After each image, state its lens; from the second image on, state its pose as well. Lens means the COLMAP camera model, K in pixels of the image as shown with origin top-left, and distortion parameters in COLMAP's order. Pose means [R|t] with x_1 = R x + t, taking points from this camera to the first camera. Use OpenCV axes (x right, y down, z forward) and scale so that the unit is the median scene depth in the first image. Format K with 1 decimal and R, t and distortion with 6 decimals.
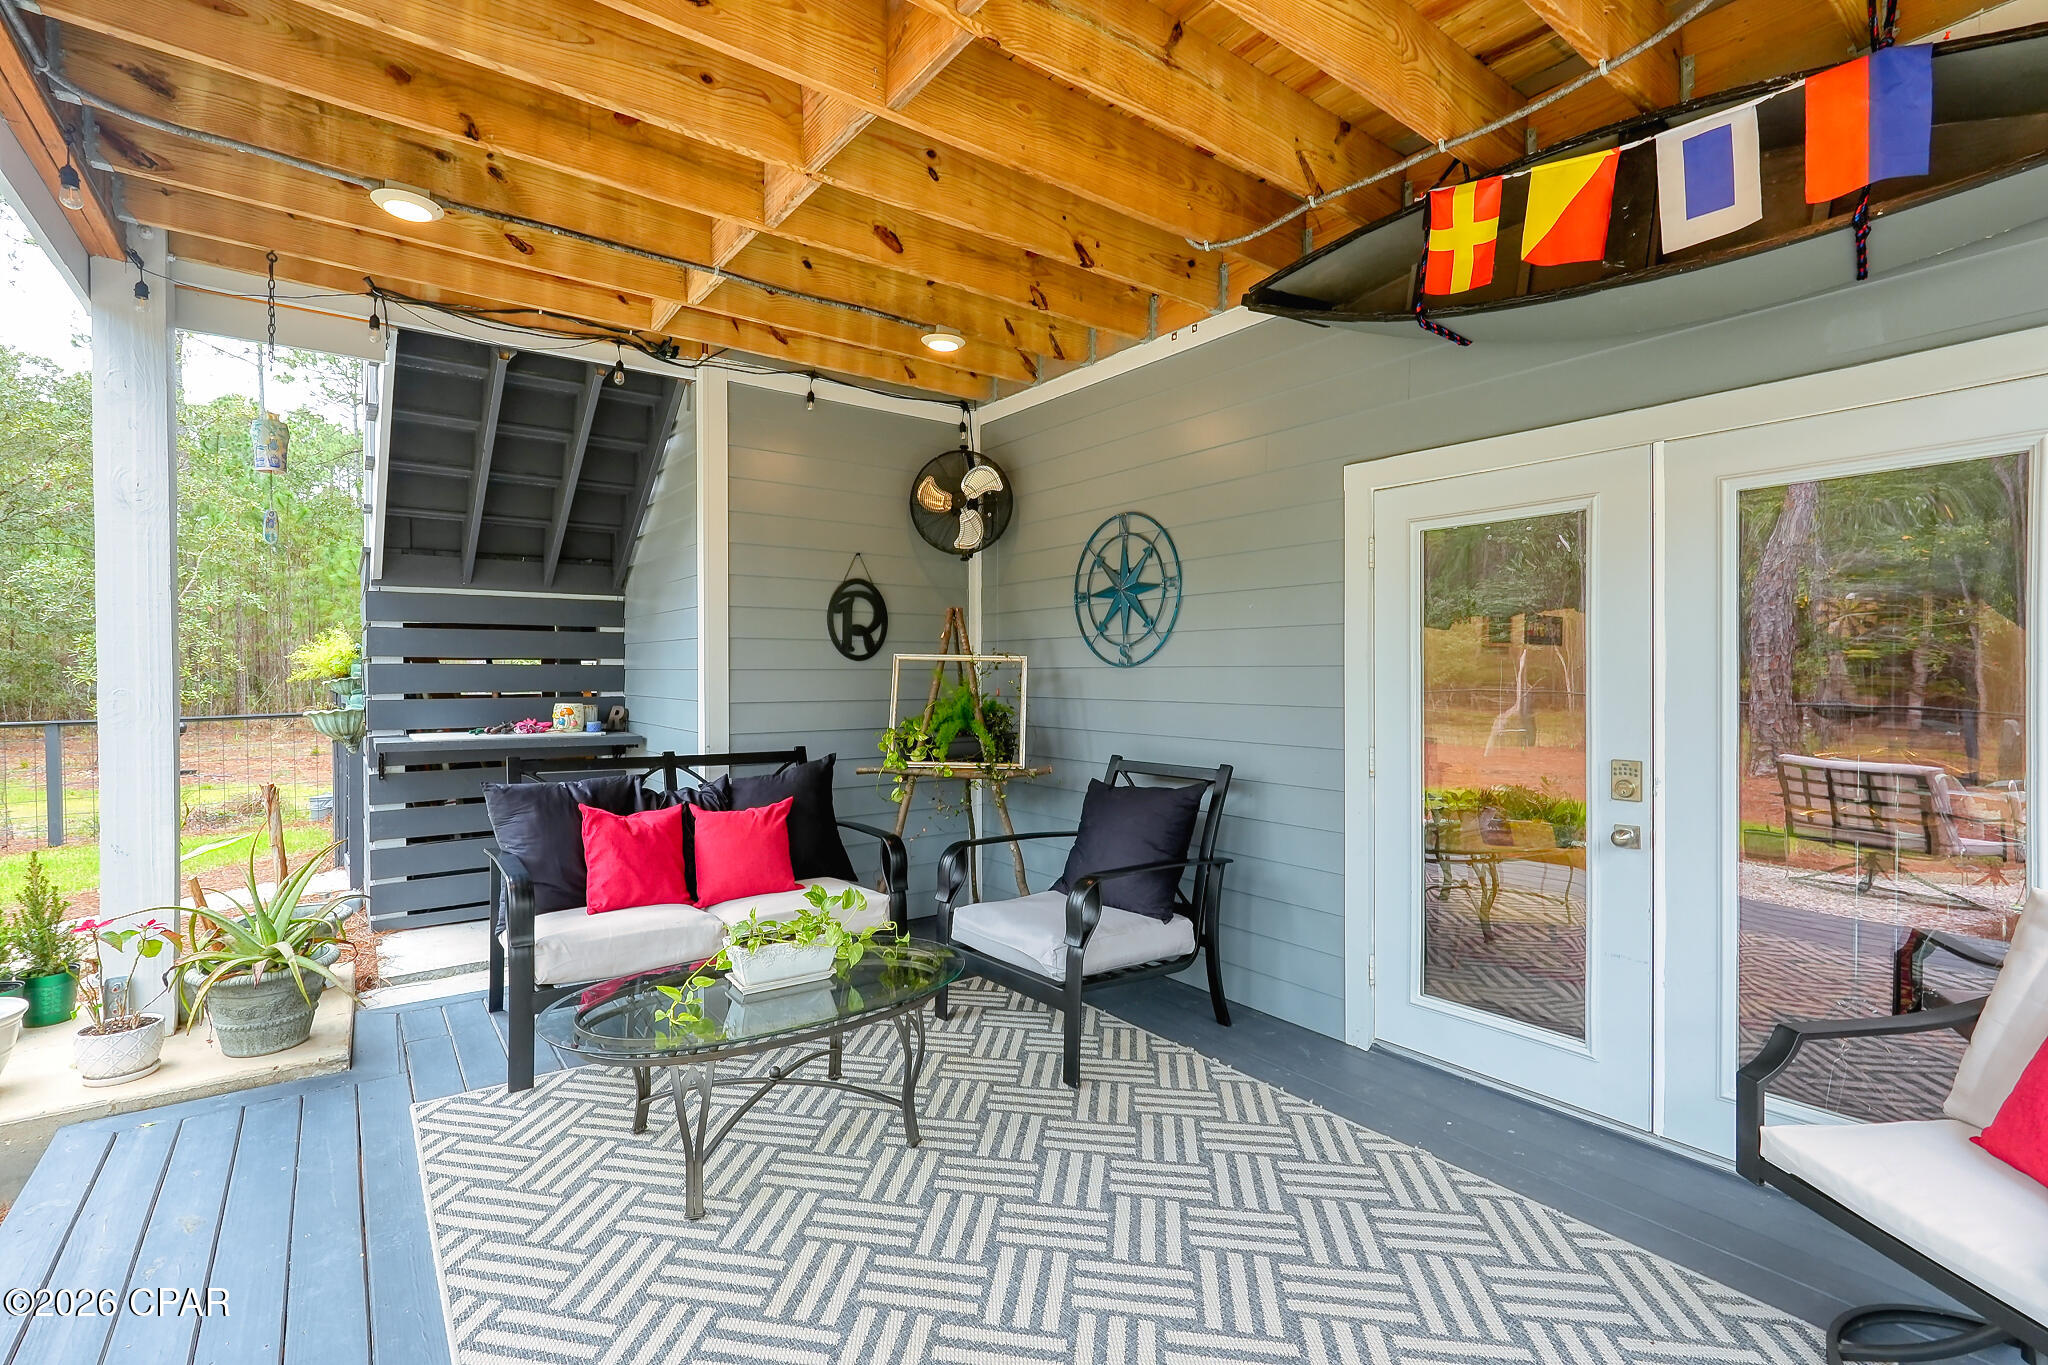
lens RADIAL K [[946.7, 0, 995.5], [0, 946.7, 680.0], [0, 0, 1]] dist [-0.001572, 0.000436]
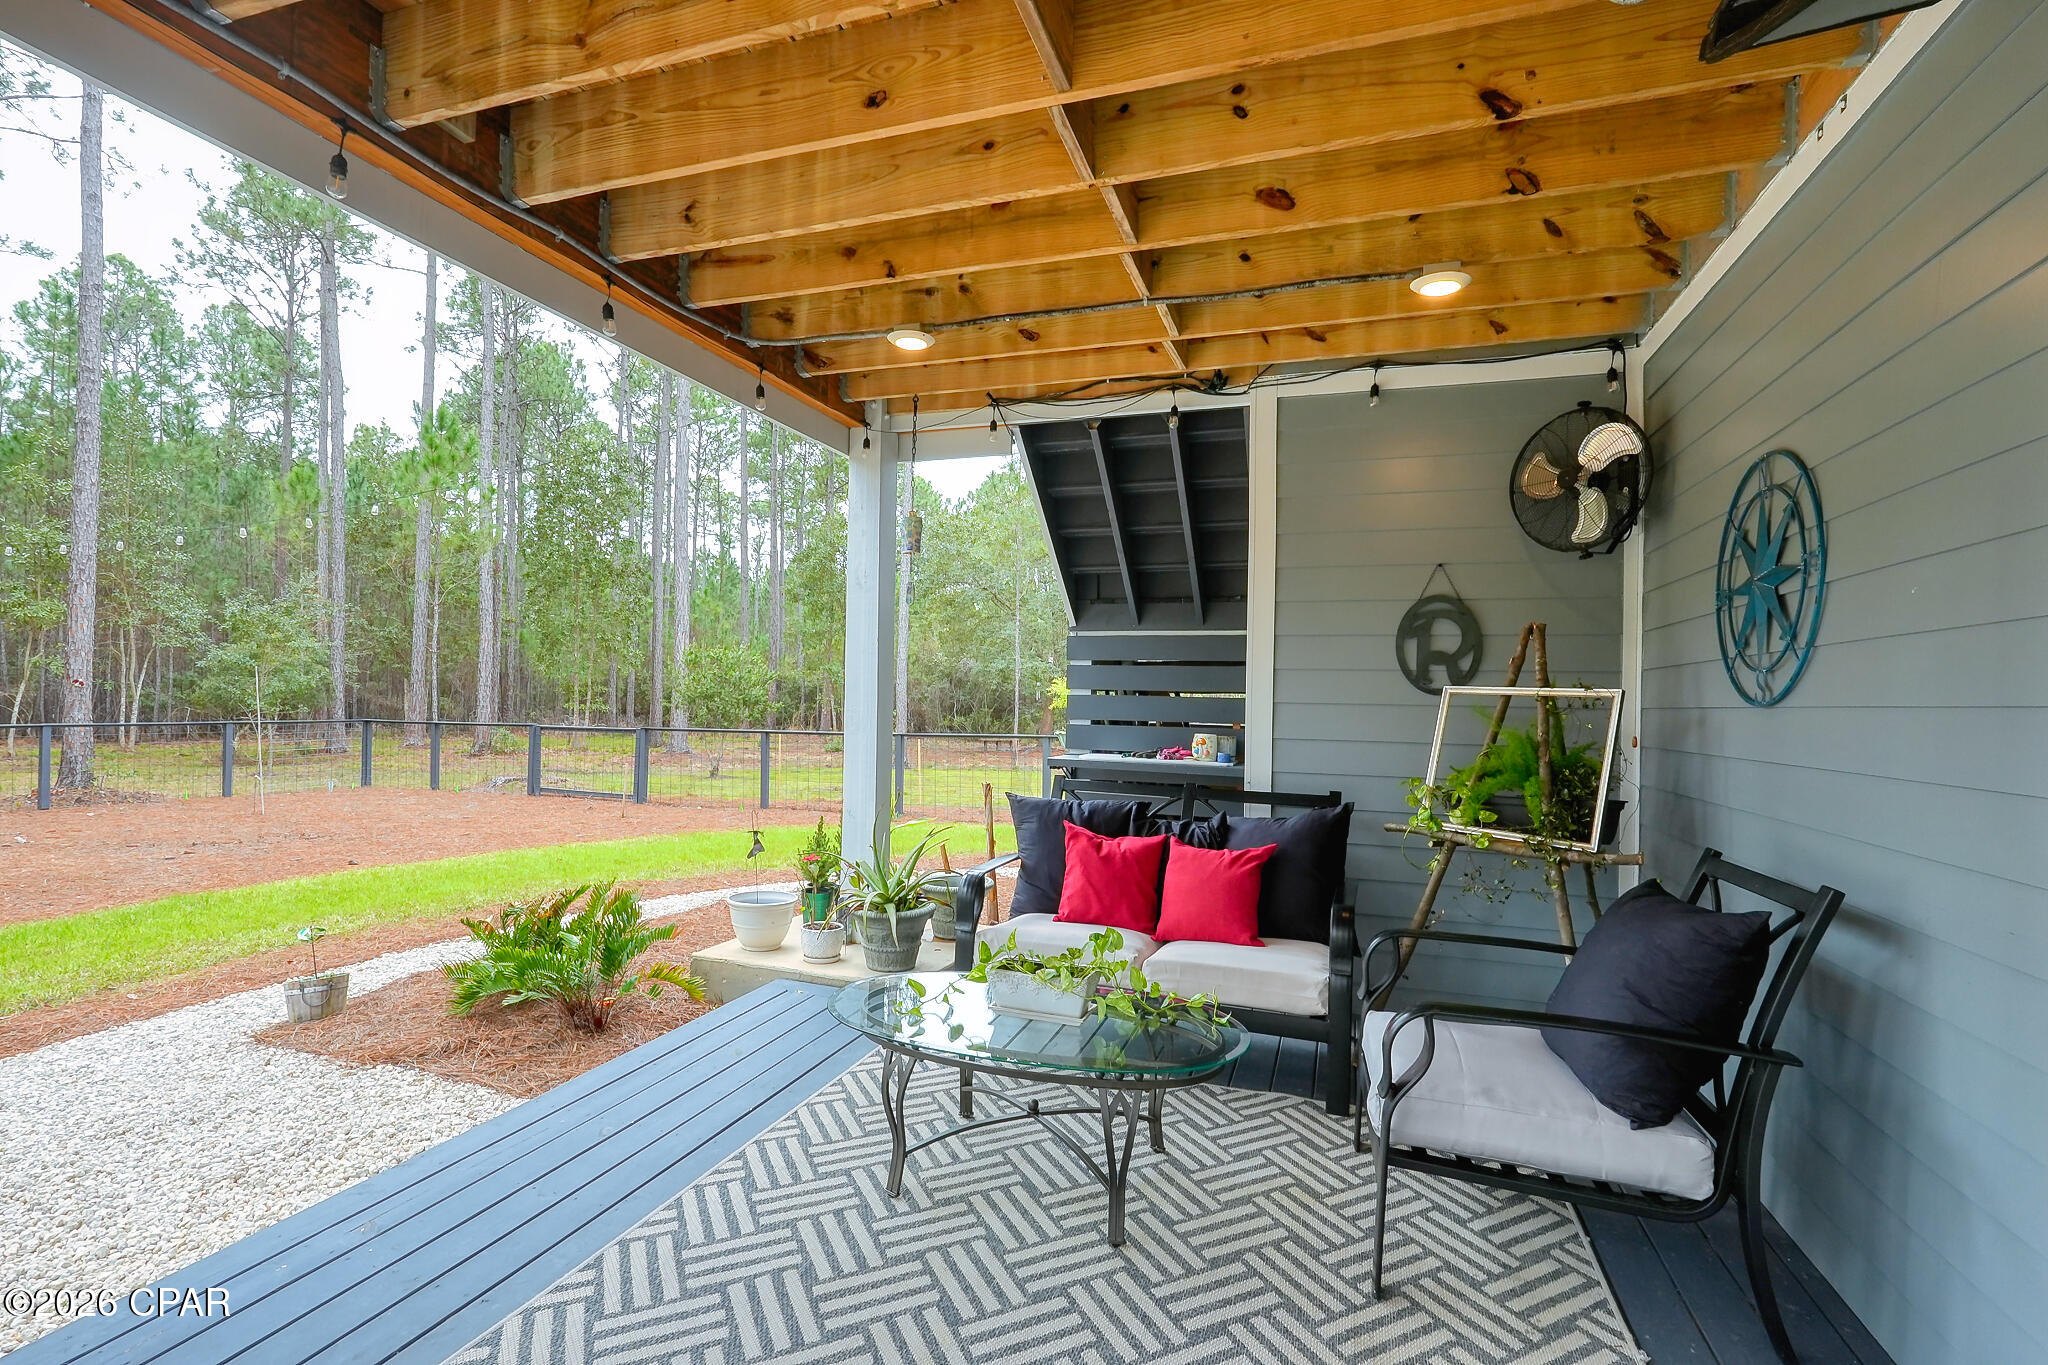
lens RADIAL K [[958.2, 0, 1023.9], [0, 958.2, 696.2], [0, 0, 1]] dist [-0.011322, 0.000610]
pose [[0.564949, 0.008067, -0.825087, 0.358812], [-0.028925, 0.999531, -0.010033, -0.000939], [0.824619, 0.029533, 0.564917, 0.255927]]
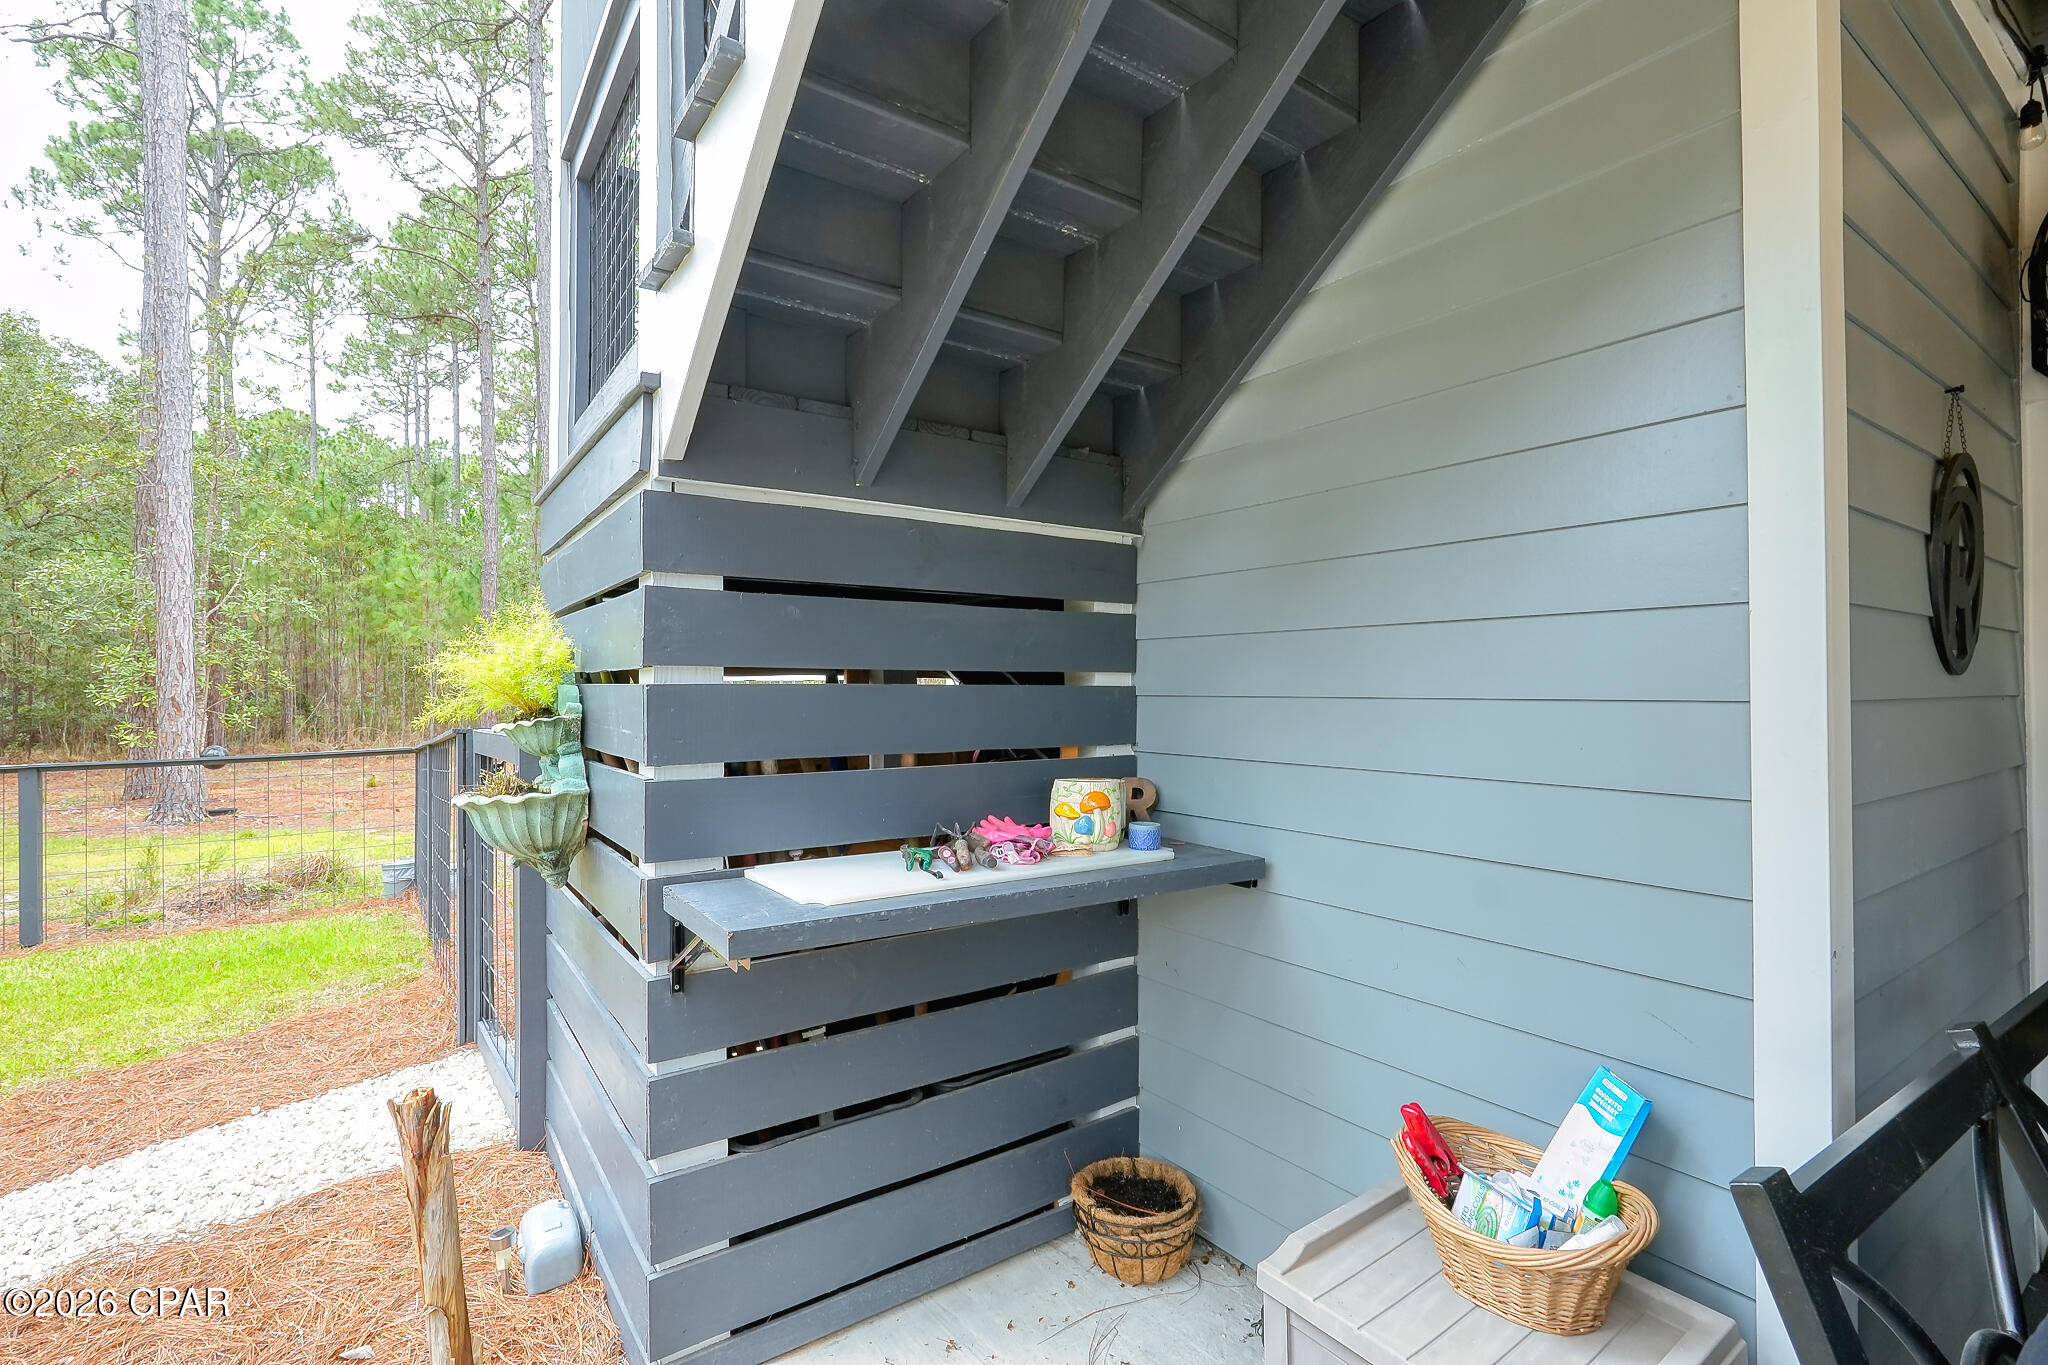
lens RADIAL K [[962.6, 0, 1024.0], [0, 962.6, 682.5], [0, 0, 1]] dist [-0.013388, 0.001097]
pose [[0.999868, -0.000125, -0.016247, -0.533087], [-0.000132, 0.999875, -0.015821, -0.012618], [0.016247, 0.015821, 0.999743, 0.653819]]
